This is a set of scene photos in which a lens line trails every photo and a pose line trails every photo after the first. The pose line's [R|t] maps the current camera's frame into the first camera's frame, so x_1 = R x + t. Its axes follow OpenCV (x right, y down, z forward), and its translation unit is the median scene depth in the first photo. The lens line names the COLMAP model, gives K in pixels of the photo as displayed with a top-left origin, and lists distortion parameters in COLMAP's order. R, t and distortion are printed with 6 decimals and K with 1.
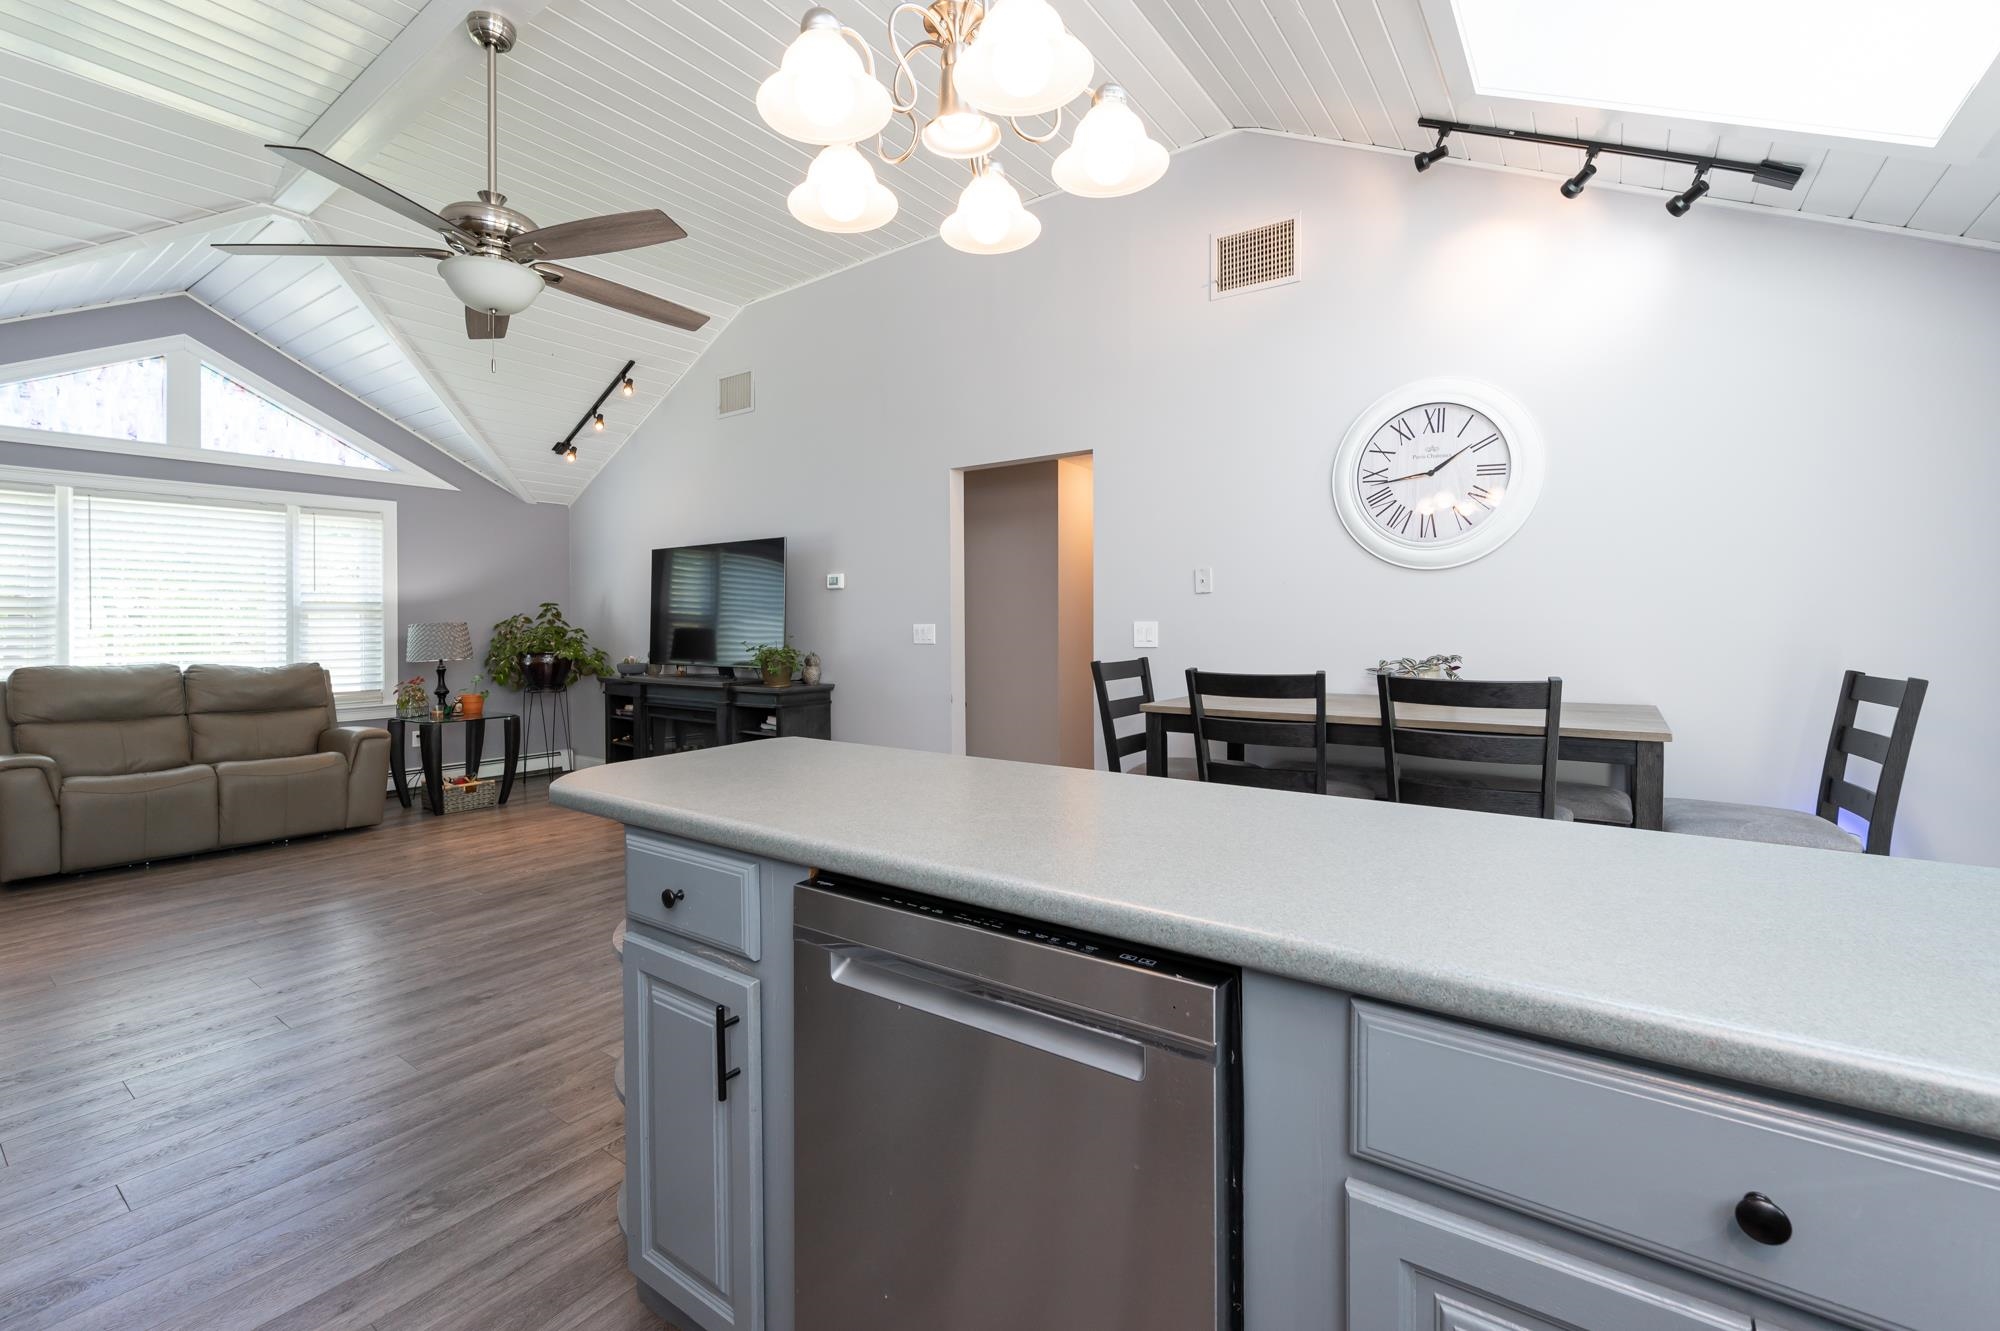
lens RADIAL K [[862.2, 0, 996.1], [0, 862.2, 622.2], [0, 0, 1]] dist [-0.002047, -0.000257]
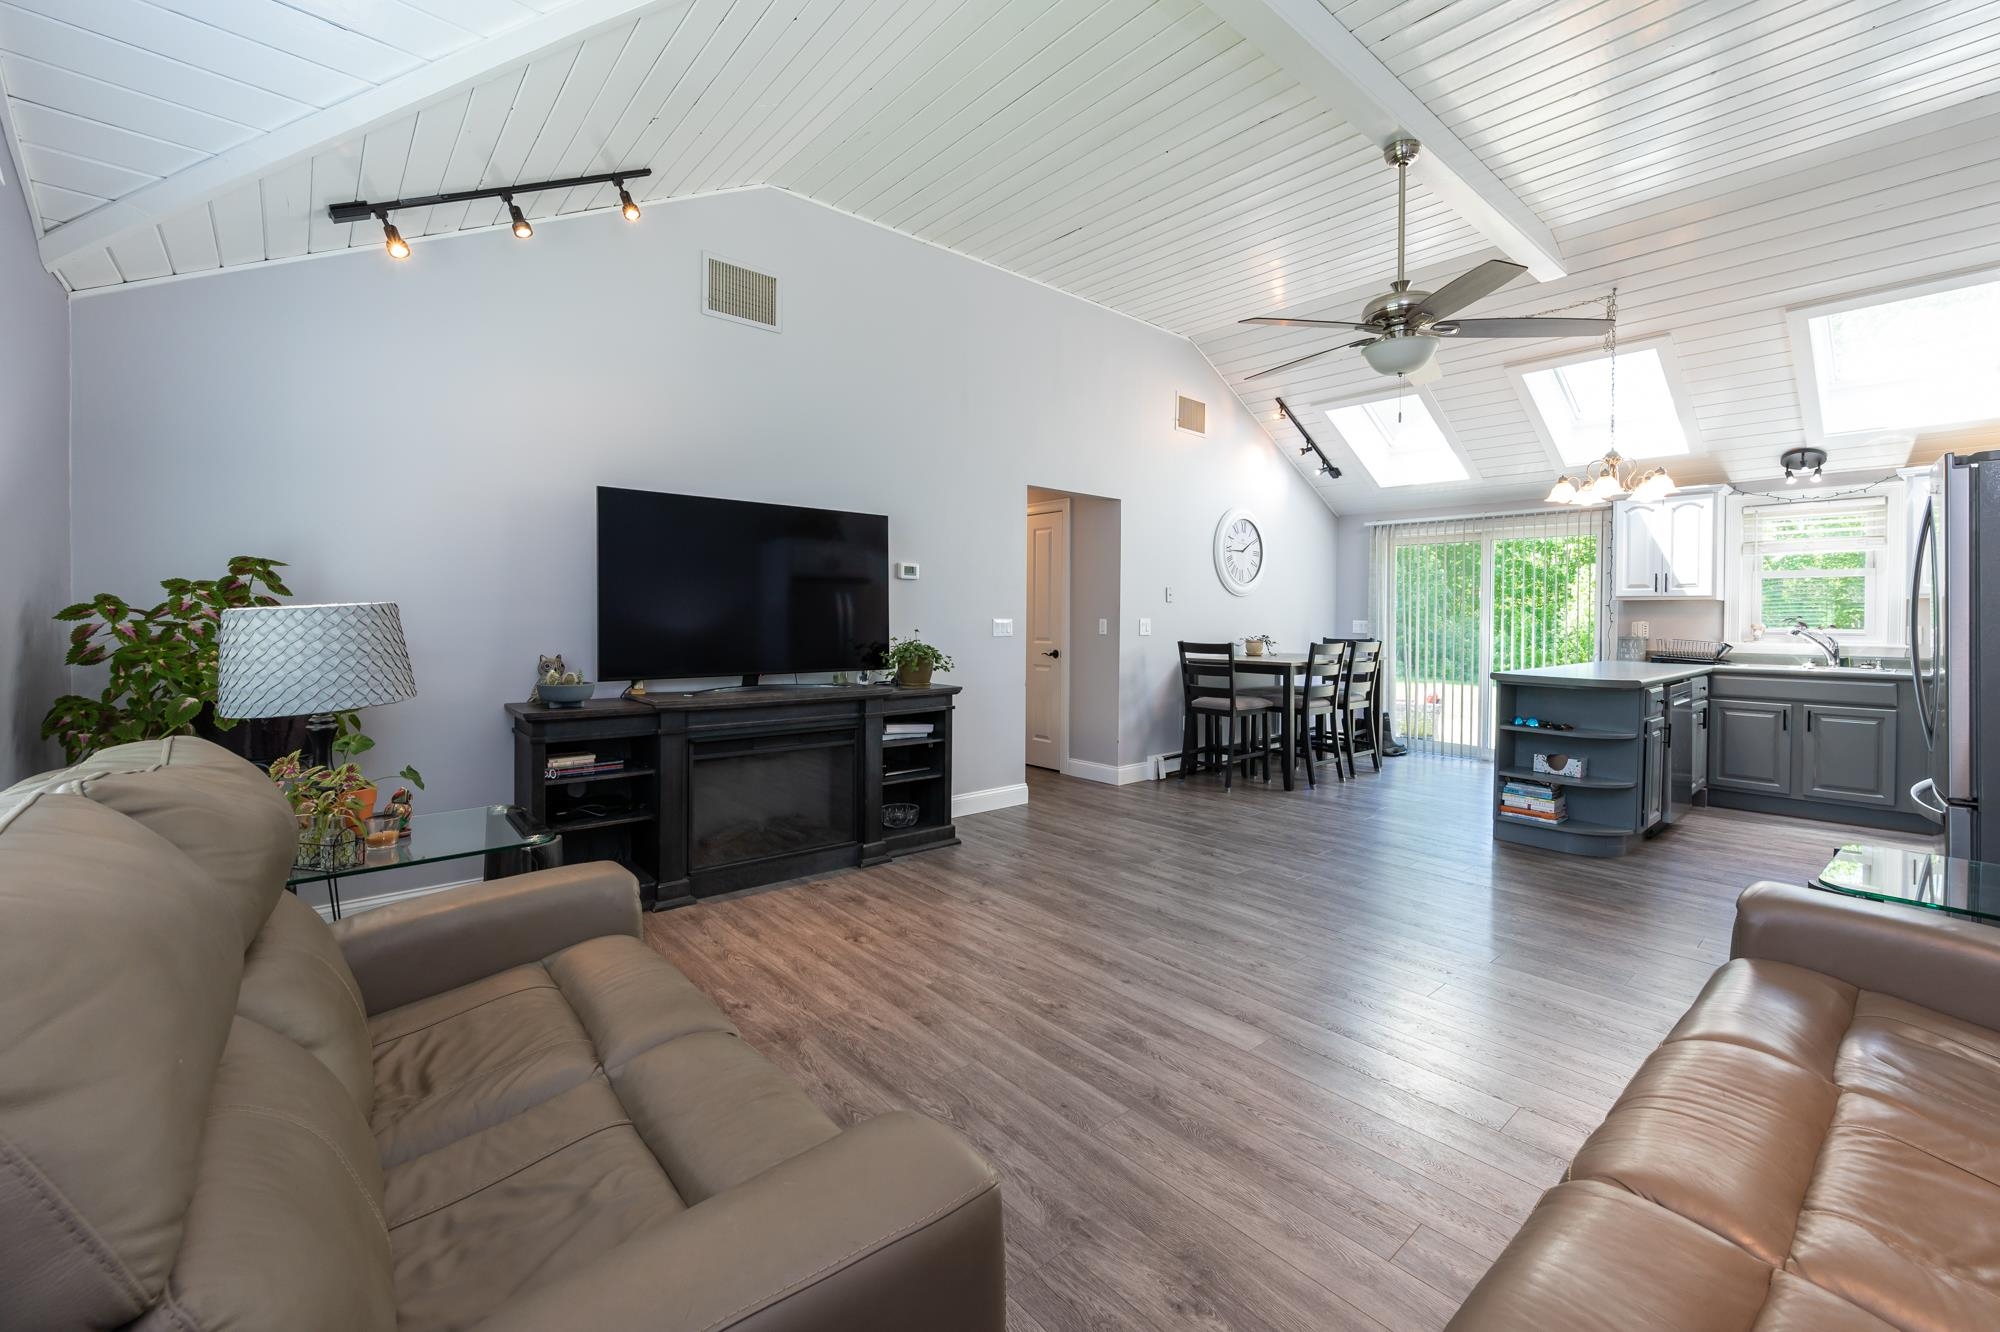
lens RADIAL K [[816.0, 0, 1025.5], [0, 816.0, 621.6], [0, 0, 1]] dist [-0.000806, -0.000144]
pose [[0.213965, 0.003436, 0.976835, -1.015533], [-0.008048, 0.999966, -0.001755, 0.007189], [-0.976808, -0.007486, 0.213985, 0.689735]]
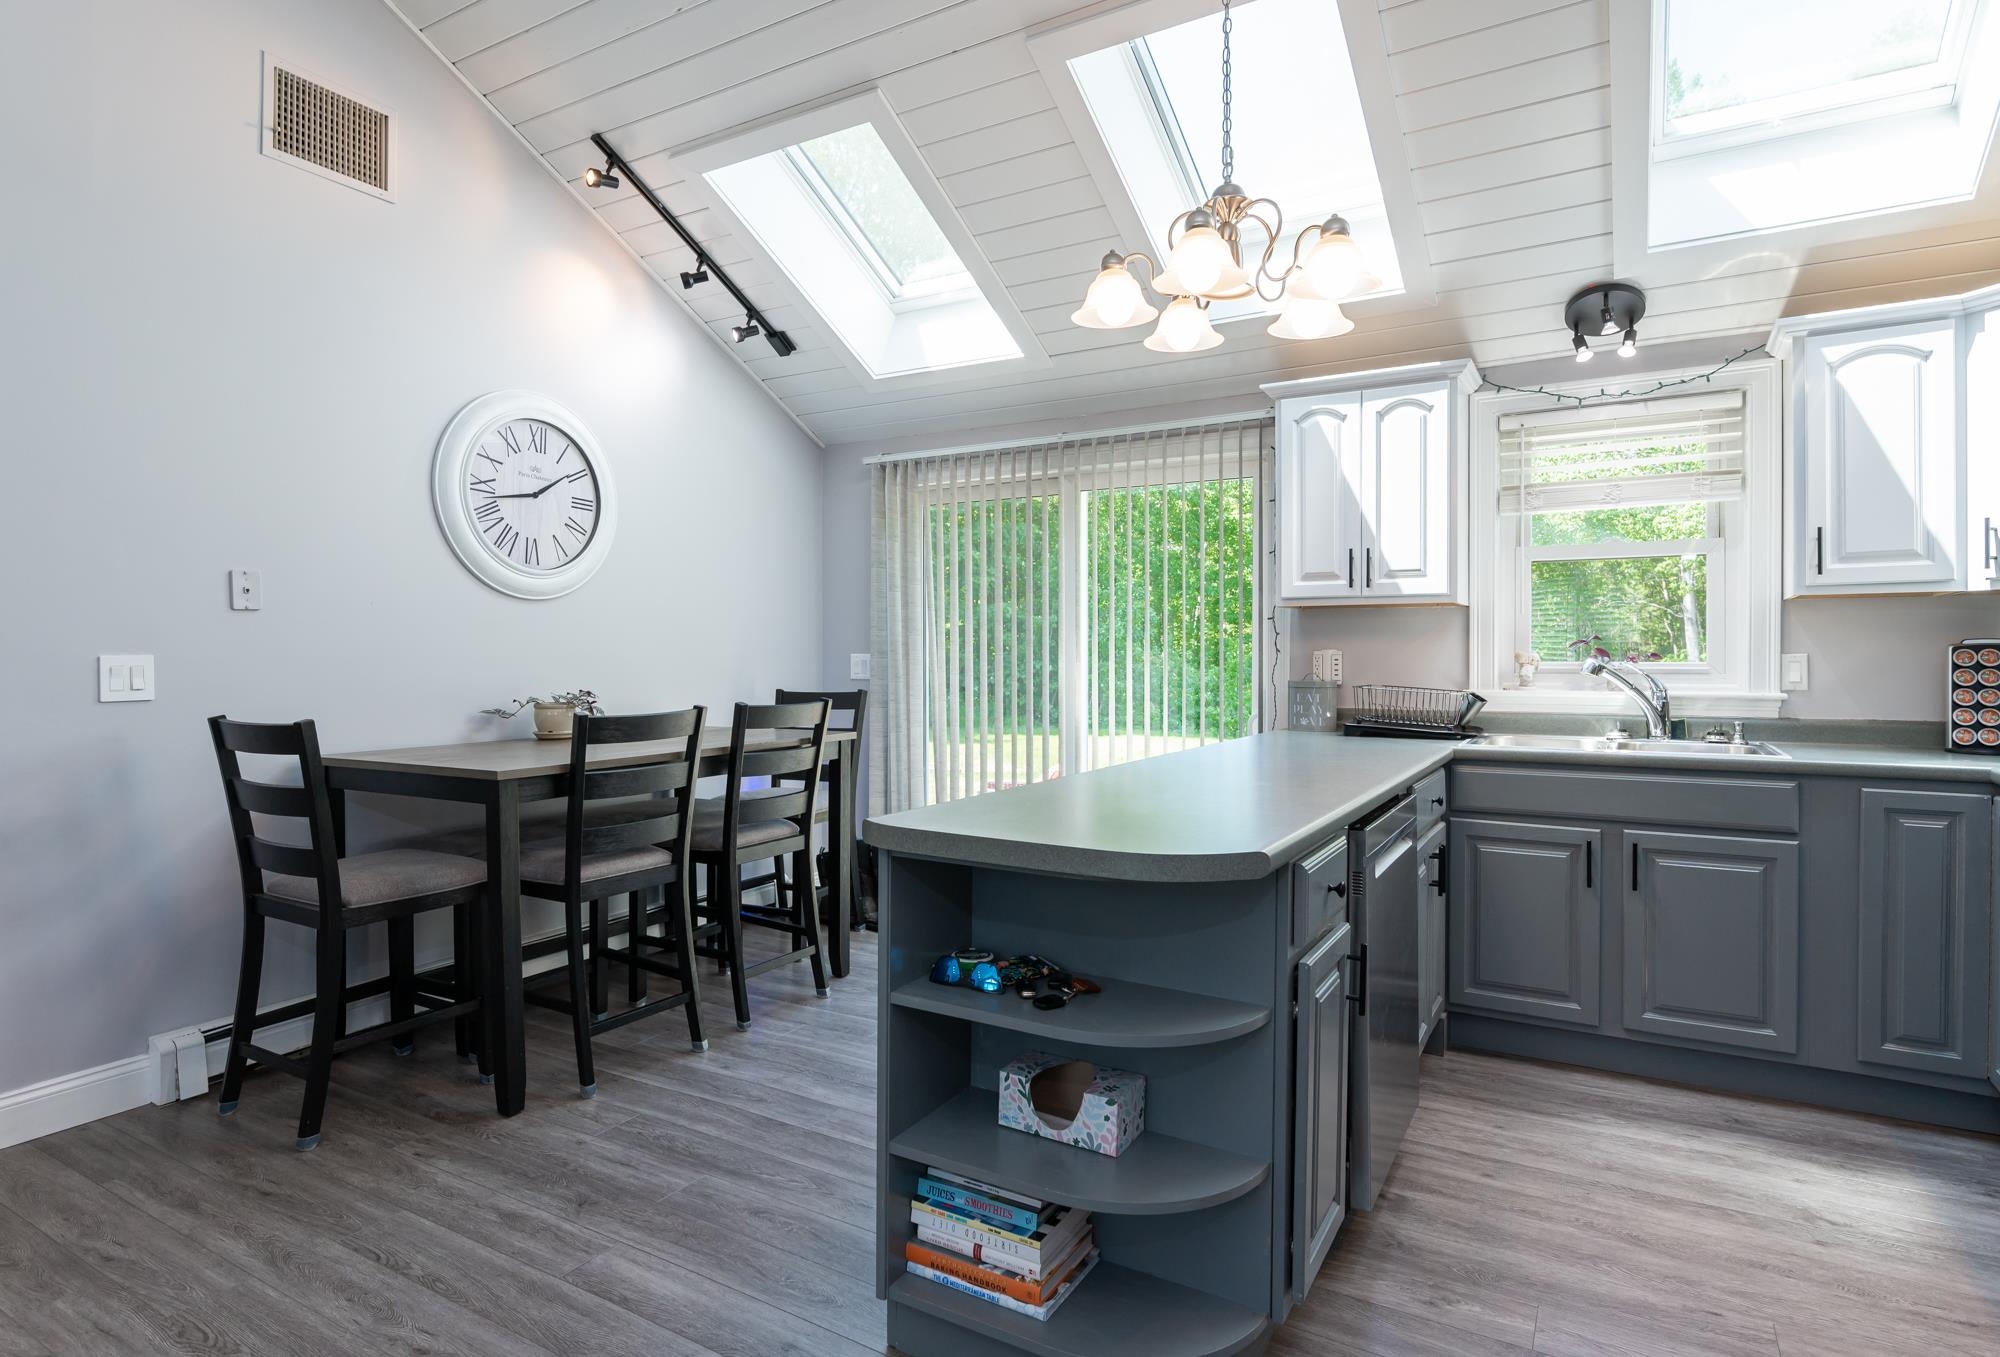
lens RADIAL K [[1082.6, 0, 974.2], [0, 1082.6, 656.4], [0, 0, 1]] dist [0.001392, -0.000201]
pose [[-0.080872, 0.004280, 0.996715, -0.436589], [0.004352, 0.999983, -0.003941, 0.004357], [-0.996715, 0.004019, -0.080889, 0.394388]]
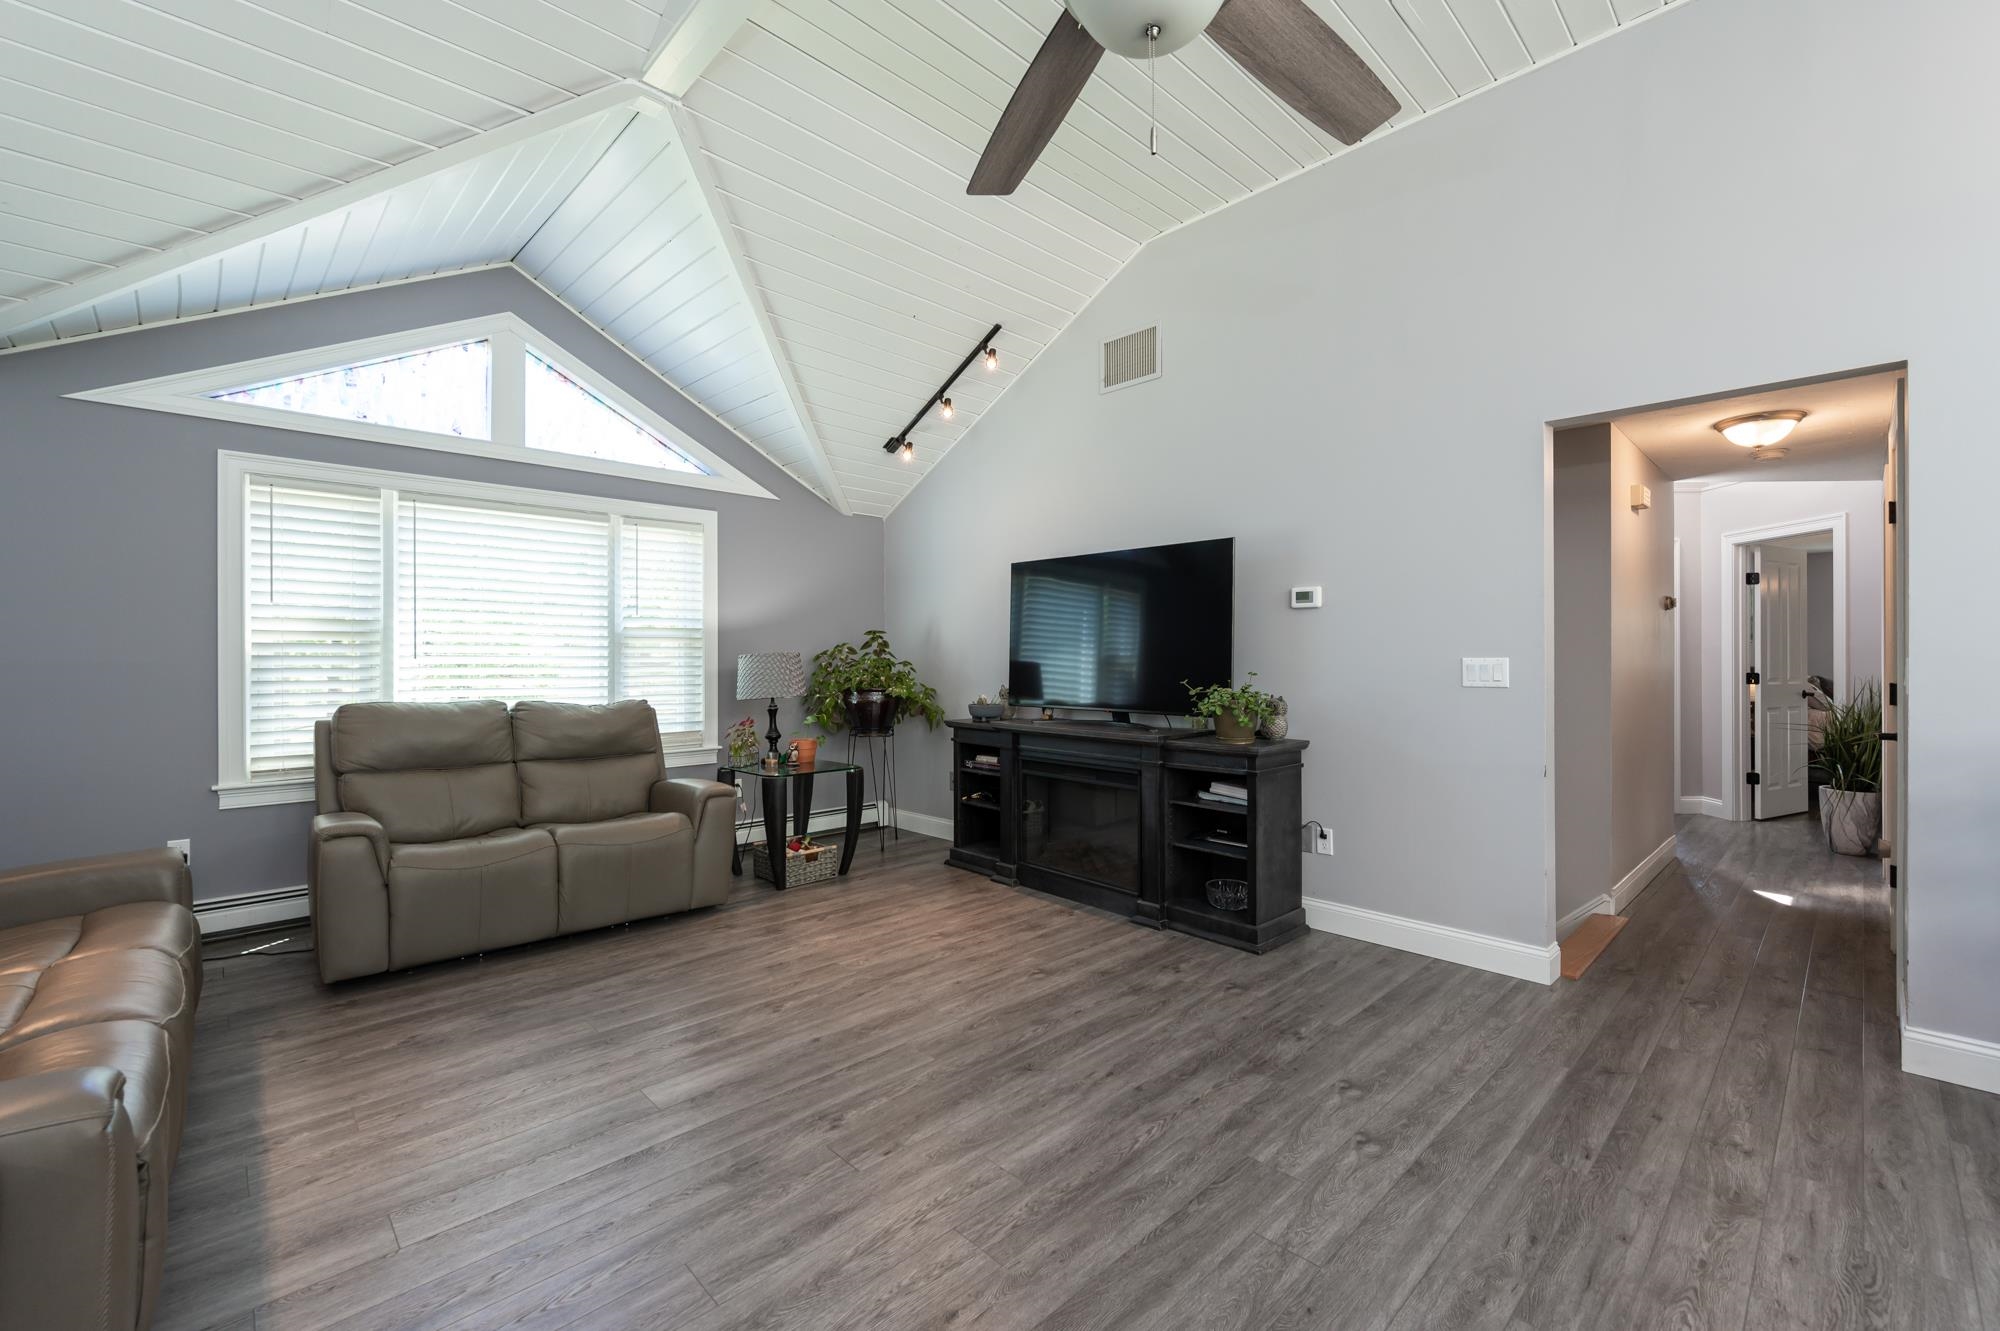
lens RADIAL K [[832.7, 0, 1001.7], [0, 832.7, 656.3], [0, 0, 1]] dist [-0.001128, -0.000171]
pose [[0.984526, 0.005190, -0.175161, -0.315104], [-0.005175, 0.999986, 0.000537, 0.002622], [0.175161, 0.000377, 0.984540, 0.272060]]
